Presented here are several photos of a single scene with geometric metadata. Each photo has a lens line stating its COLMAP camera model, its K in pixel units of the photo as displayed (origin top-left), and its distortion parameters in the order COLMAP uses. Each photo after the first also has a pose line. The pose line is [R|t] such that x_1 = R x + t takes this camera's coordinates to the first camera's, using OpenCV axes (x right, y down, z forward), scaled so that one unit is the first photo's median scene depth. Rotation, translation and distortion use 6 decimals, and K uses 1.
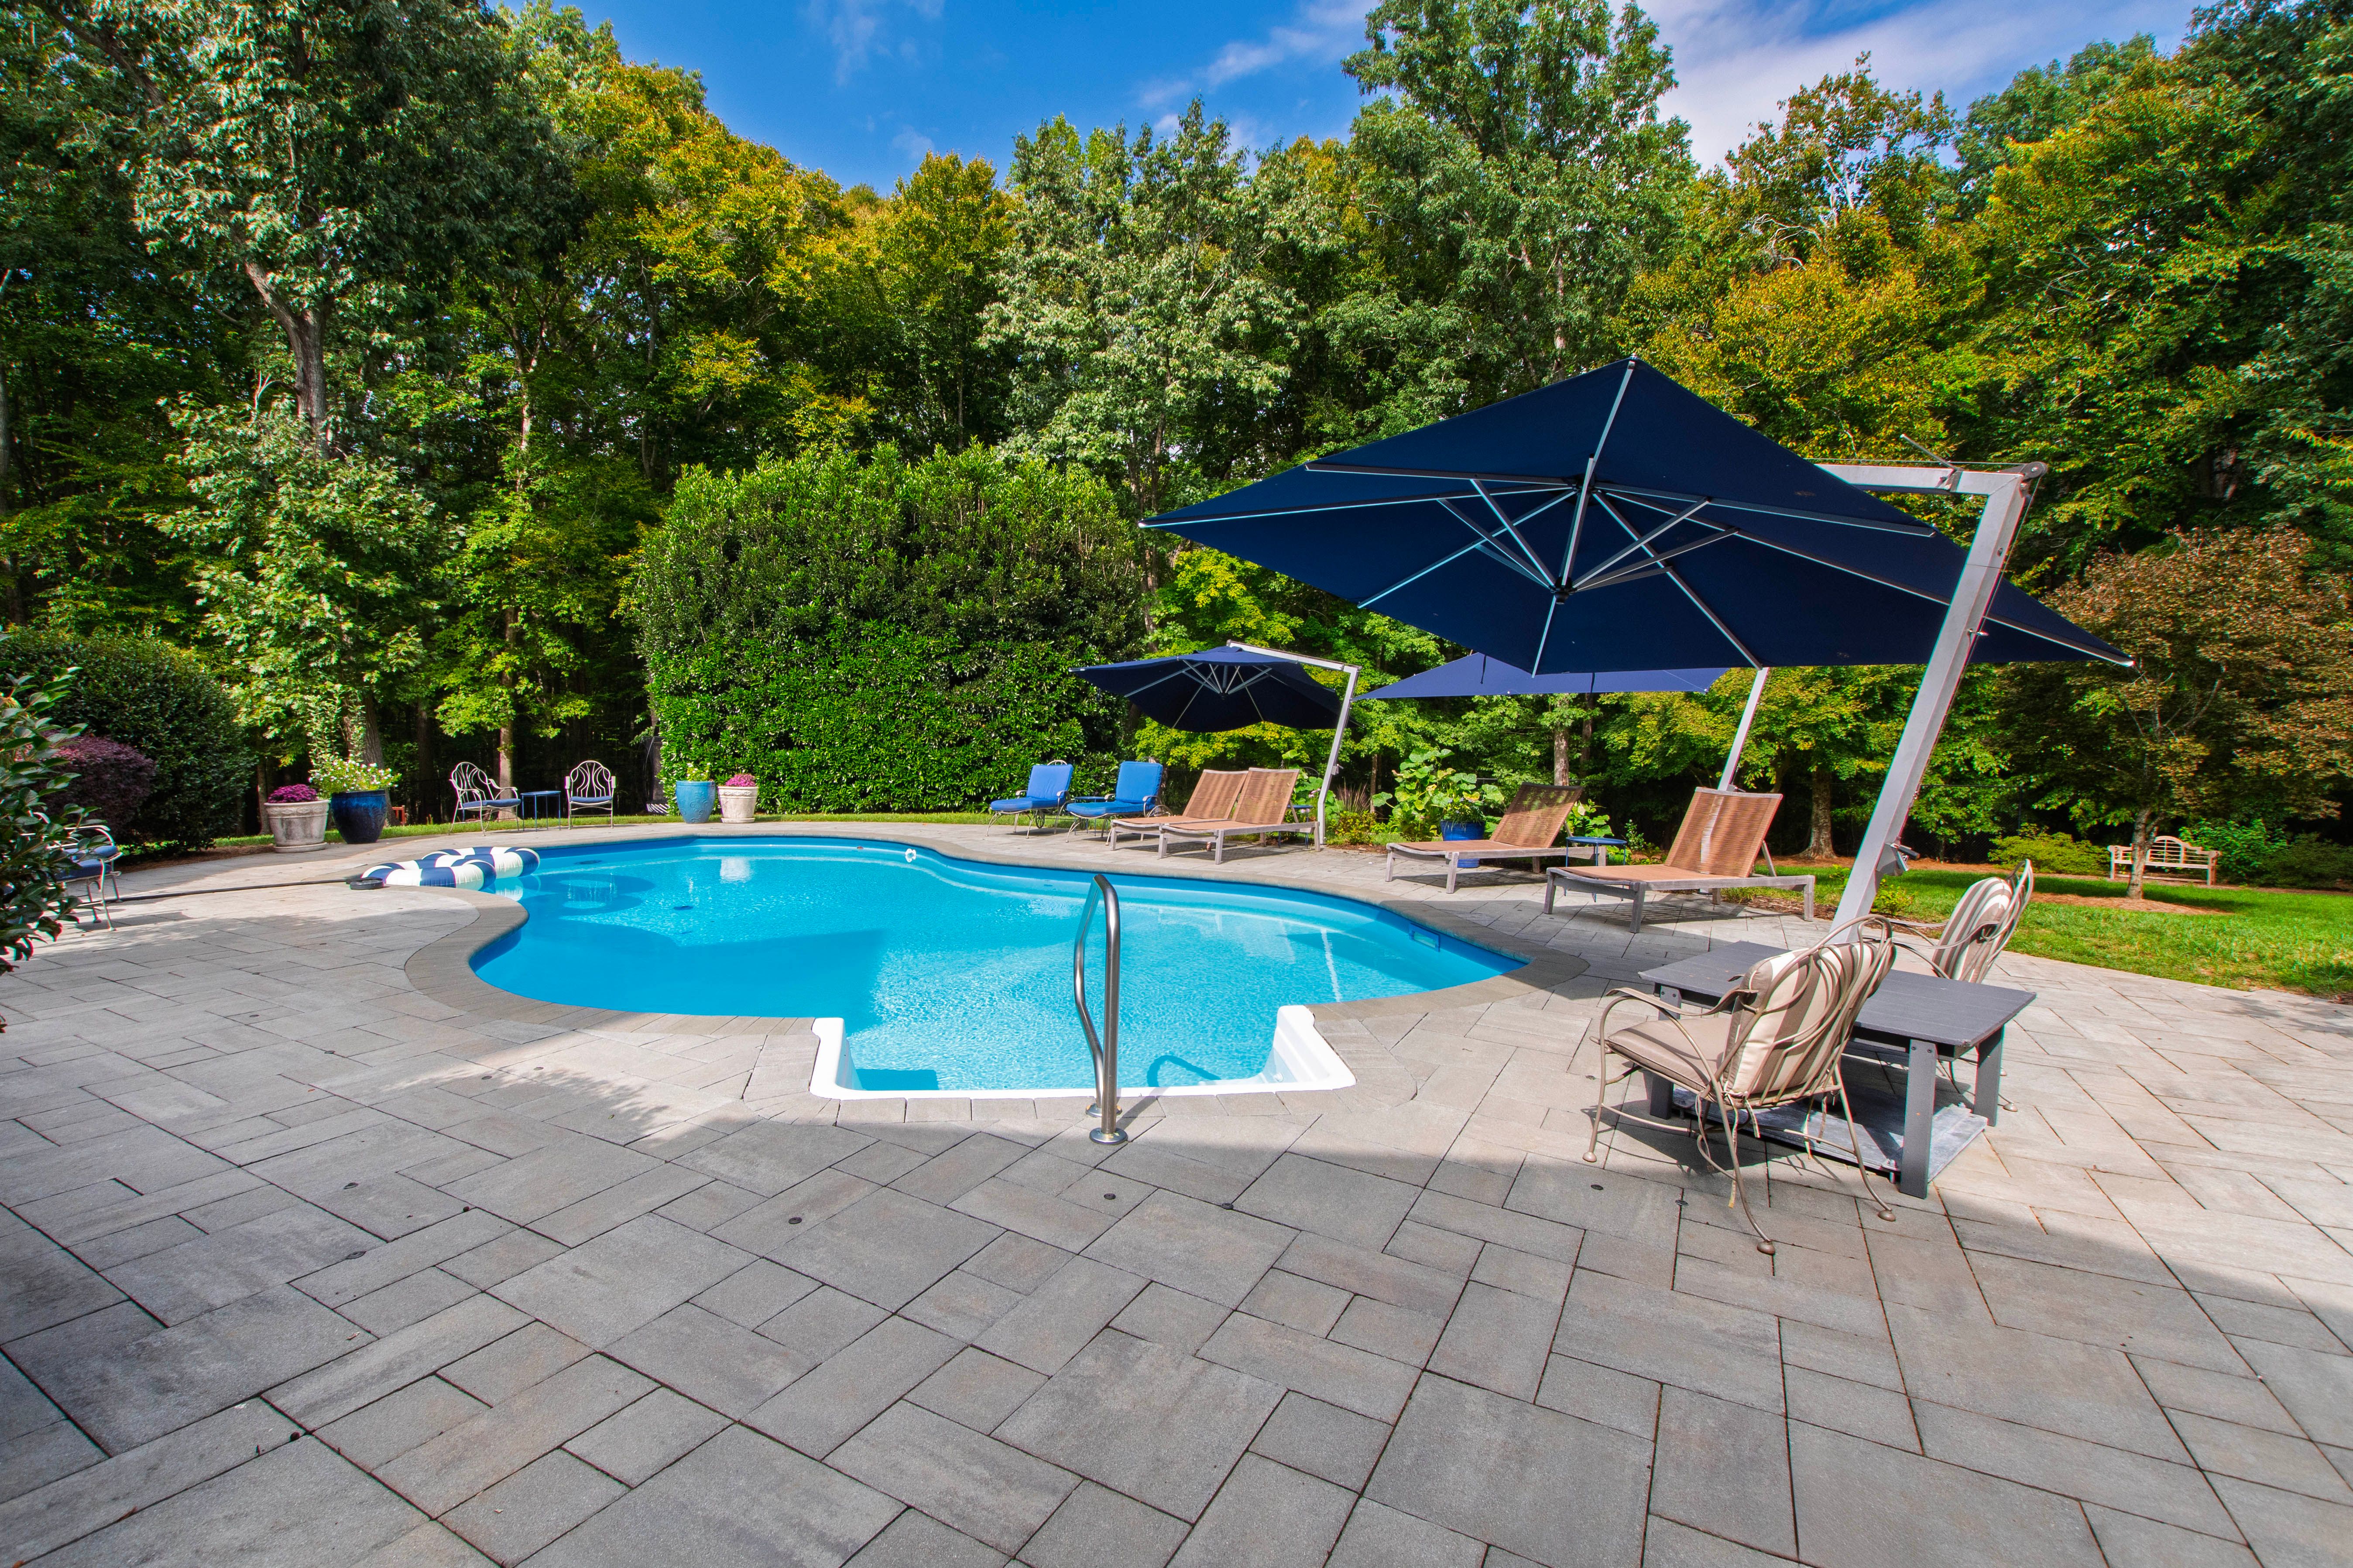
lens RADIAL K [[1051.4, 0, 1125.0], [0, 1051.4, 793.2], [0, 0, 1]] dist [-0.001404, -0.000310]
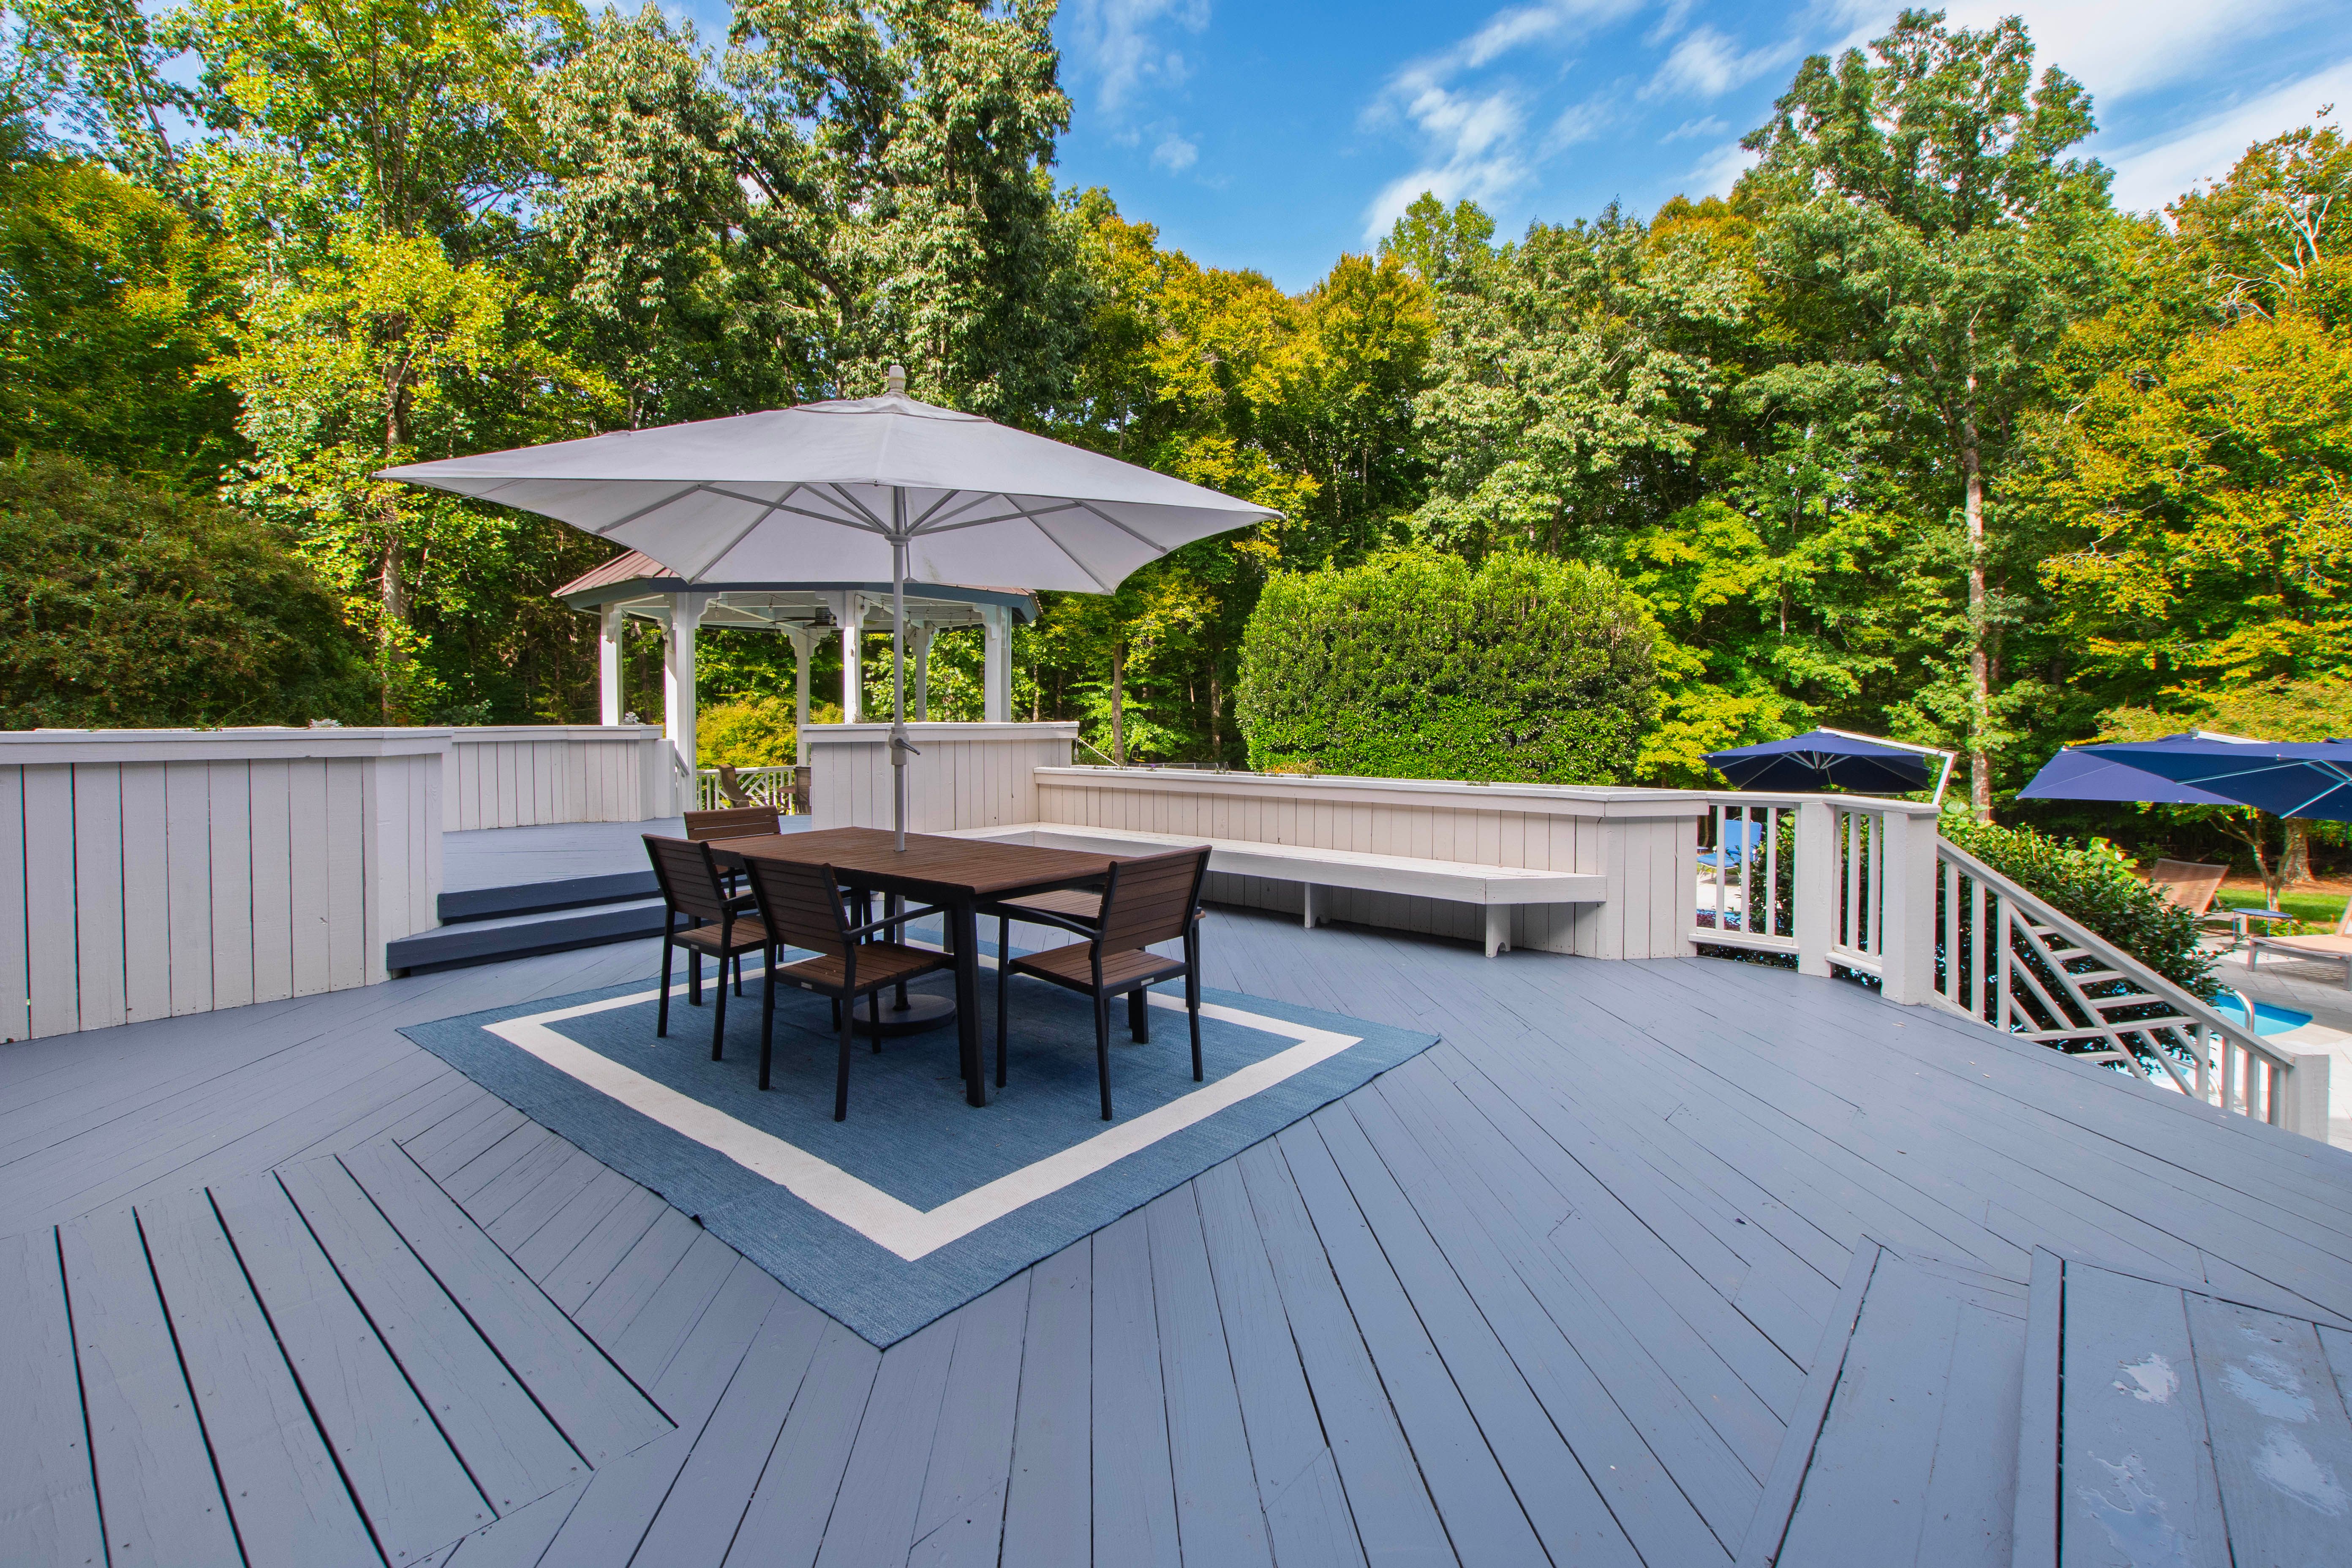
lens RADIAL K [[1035.8, 0, 1166.5], [0, 1035.8, 744.1], [0, 0, 1]] dist [0.001437, -0.001592]
pose [[0.982445, -0.008456, -0.186360, -0.263530], [0.002527, 0.999484, -0.032033, -0.052184], [0.186535, 0.031000, 0.981959, -0.219077]]
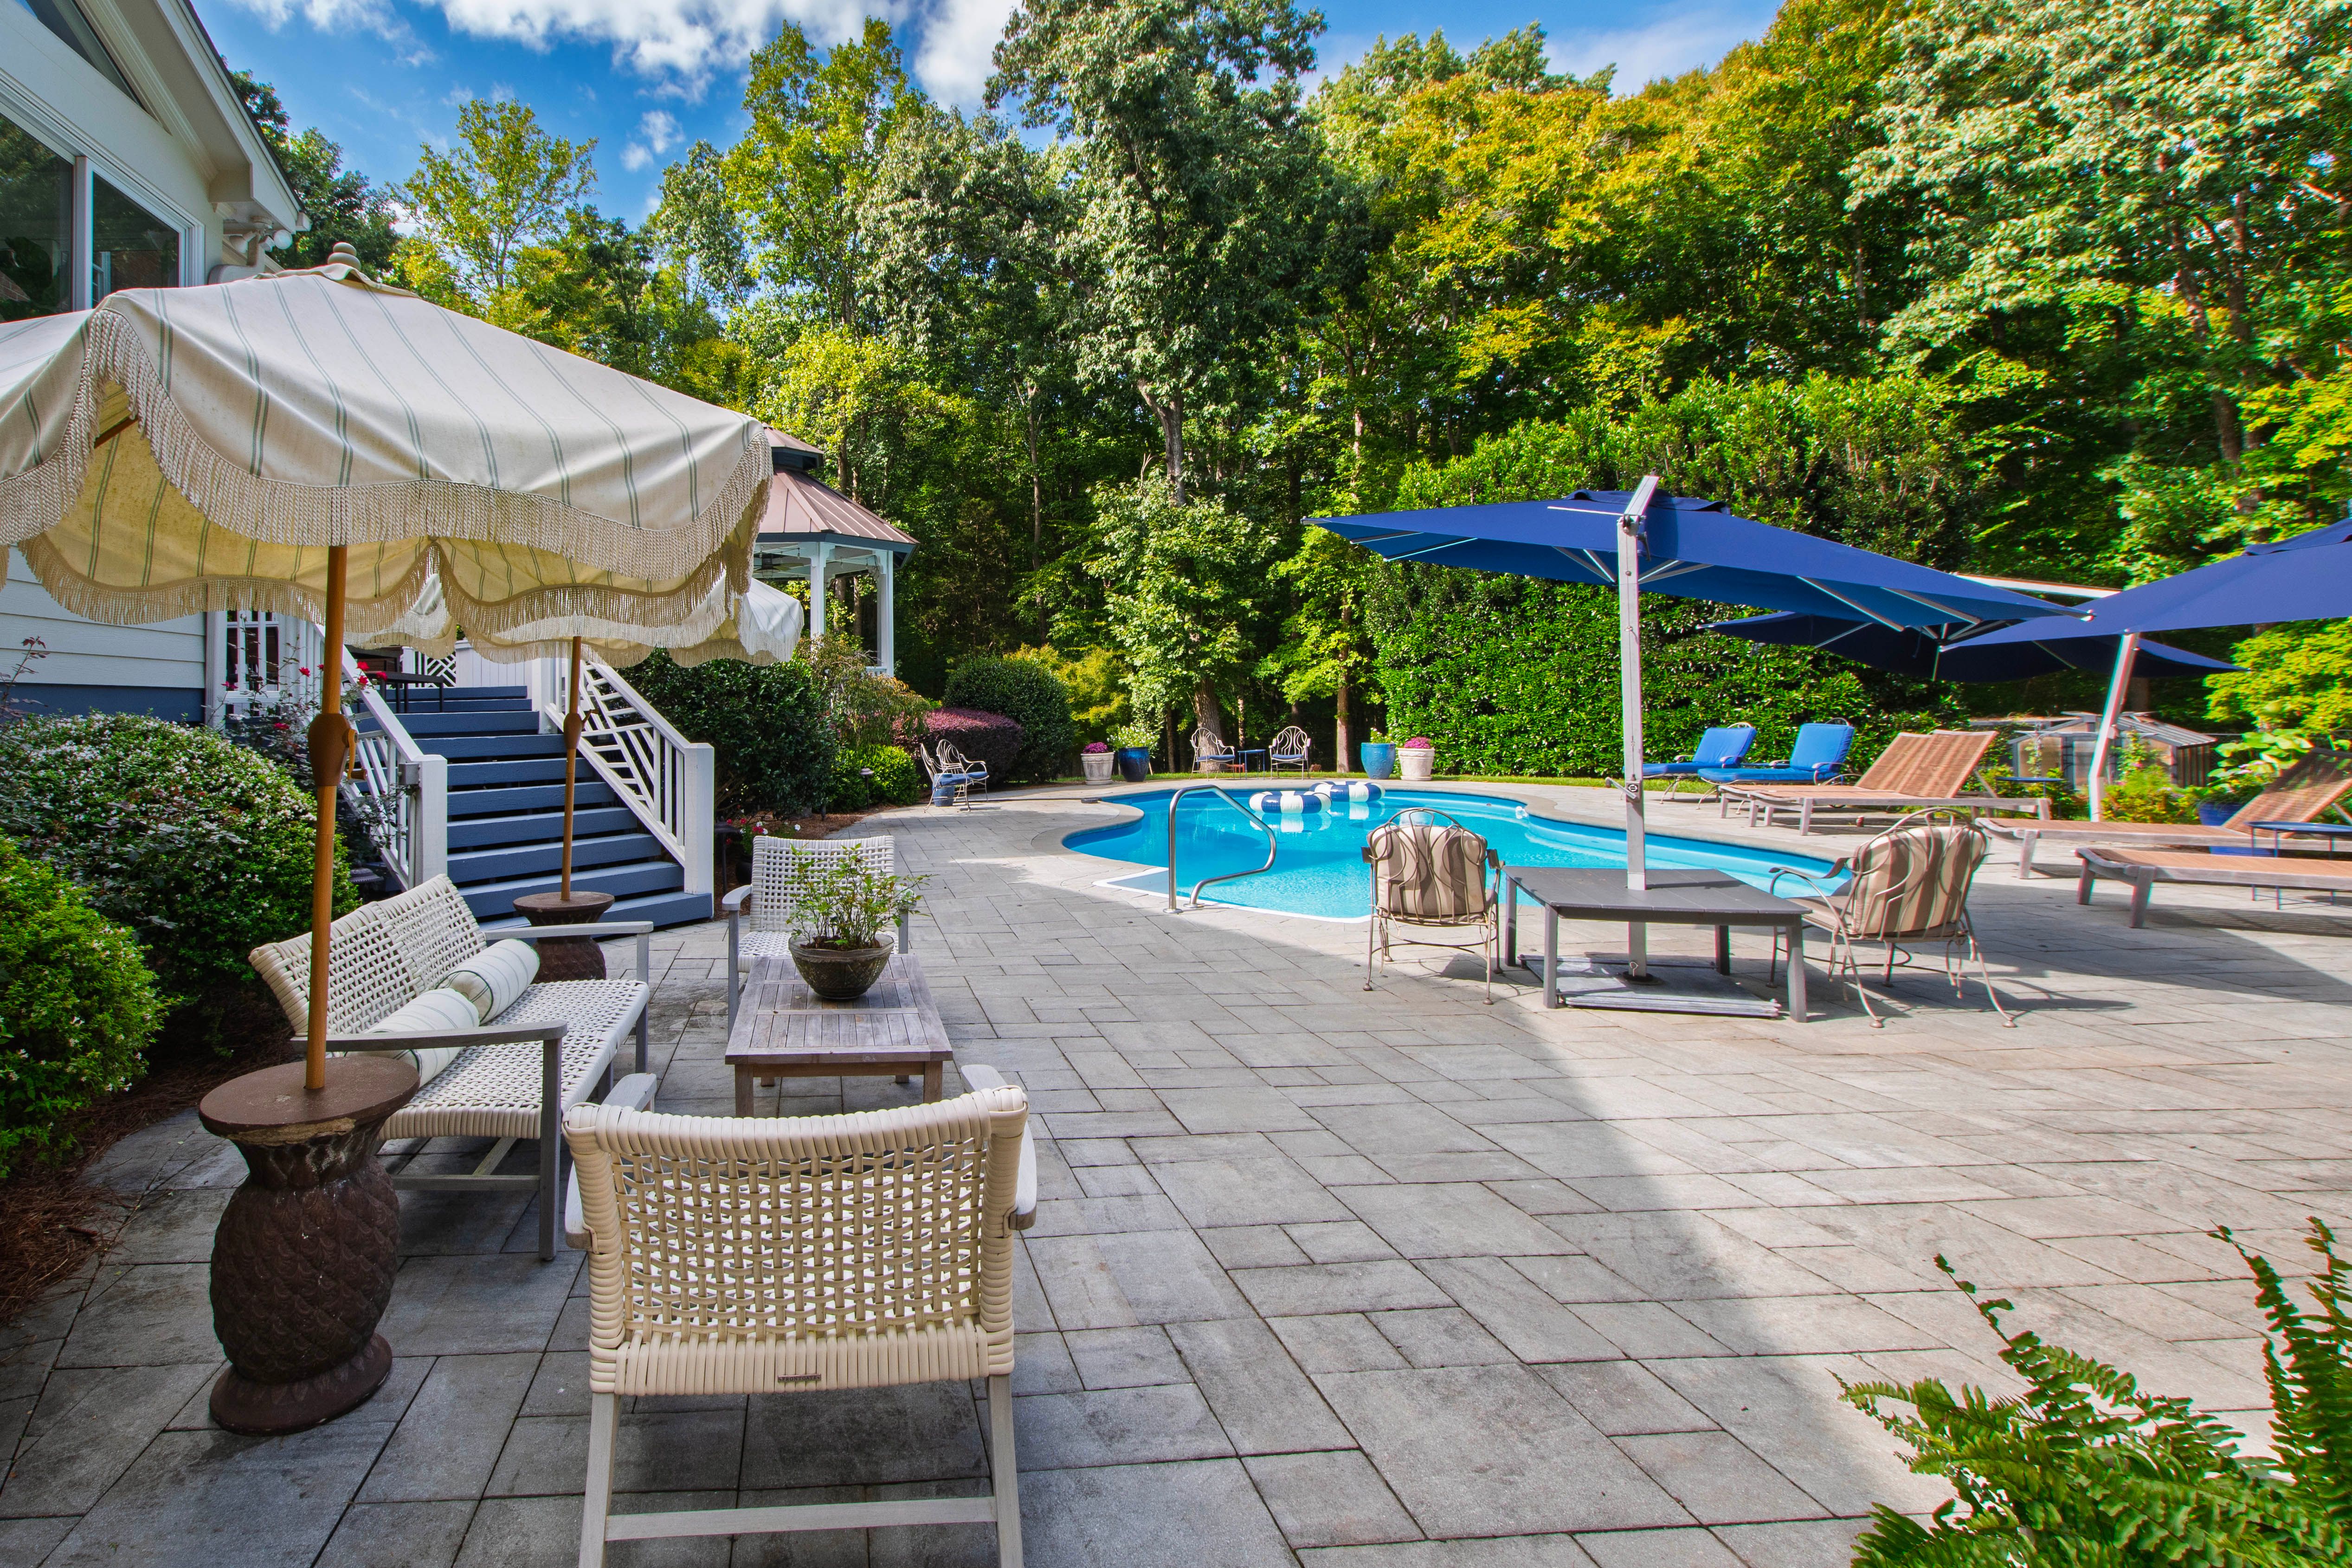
lens RADIAL K [[1090.7, 0, 868.2], [0, 1090.7, 697.3], [0, 0, 1]] dist [0.004340, 0.000830]
pose [[0.534337, -0.026494, -0.844856, 0.217717], [-0.021413, 0.998764, -0.044863, 0.003281], [0.845000, 0.042063, 0.533109, -0.089560]]
